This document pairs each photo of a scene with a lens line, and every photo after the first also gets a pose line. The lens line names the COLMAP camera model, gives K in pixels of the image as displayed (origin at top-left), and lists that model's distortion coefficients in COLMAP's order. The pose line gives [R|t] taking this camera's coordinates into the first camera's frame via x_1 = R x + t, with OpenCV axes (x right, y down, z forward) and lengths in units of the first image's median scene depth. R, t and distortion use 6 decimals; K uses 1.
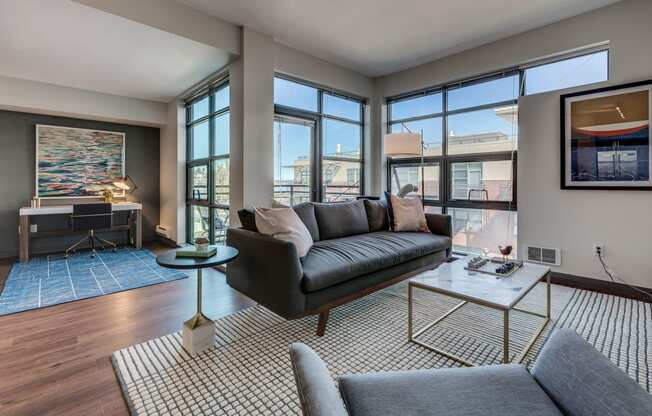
lens RADIAL K [[299.7, 0, 326.8], [0, 299.7, 181.8], [0, 0, 1]] dist [-0.000473, -0.000021]
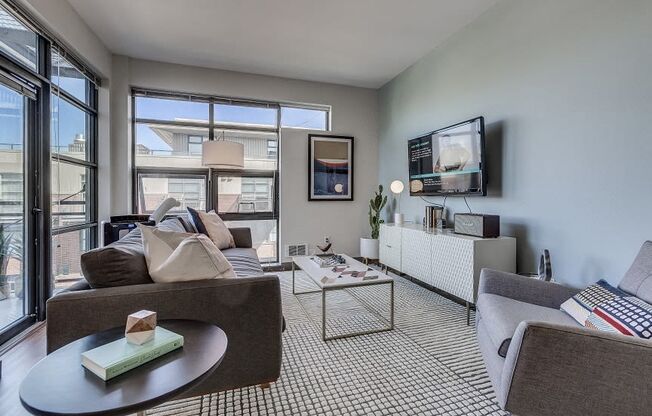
lens RADIAL K [[299.3, 0, 322.4], [0, 299.3, 197.6], [0, 0, 1]] dist [-0.001268, 0.000040]
pose [[0.430502, -0.004354, 0.902579, -0.390408], [-0.003640, 0.999972, 0.006560, -0.000809], [-0.902582, -0.006109, 0.430474, 0.294438]]
